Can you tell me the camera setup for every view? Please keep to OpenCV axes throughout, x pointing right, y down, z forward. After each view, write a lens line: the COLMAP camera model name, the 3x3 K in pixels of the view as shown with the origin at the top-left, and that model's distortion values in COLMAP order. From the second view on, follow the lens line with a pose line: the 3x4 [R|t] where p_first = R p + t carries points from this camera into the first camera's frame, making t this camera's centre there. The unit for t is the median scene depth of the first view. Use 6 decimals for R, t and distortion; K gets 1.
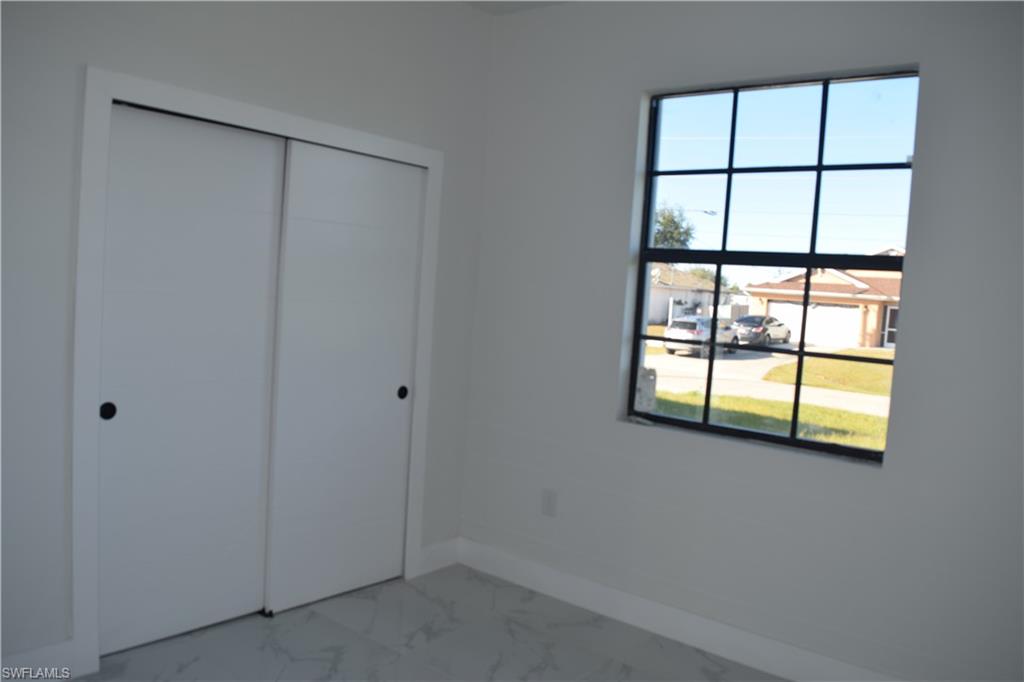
lens RADIAL K [[847.8, 0, 512.0], [0, 847.8, 341.0], [0, 0, 1]] dist [-0.074528, -0.003139]
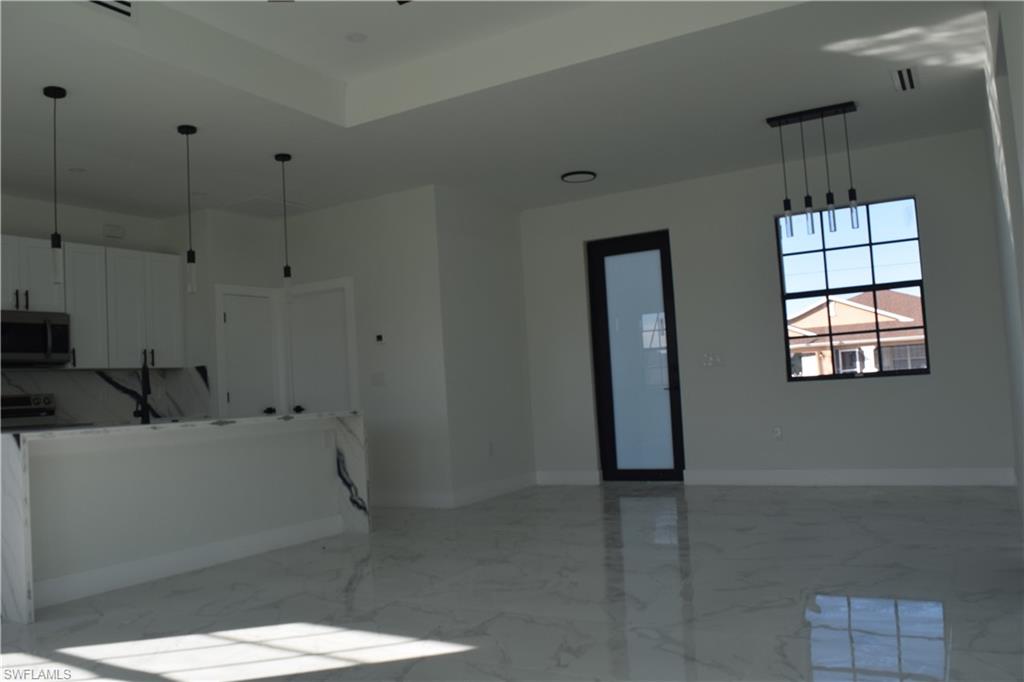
lens RADIAL K [[847.8, 0, 512.0], [0, 847.8, 341.0], [0, 0, 1]] dist [-0.074528, -0.003139]
pose [[0.990898, -0.107755, 0.080683, -0.637624], [0.116269, 0.987156, -0.109564, 0.139300], [-0.067840, 0.117948, 0.990700, -0.874509]]
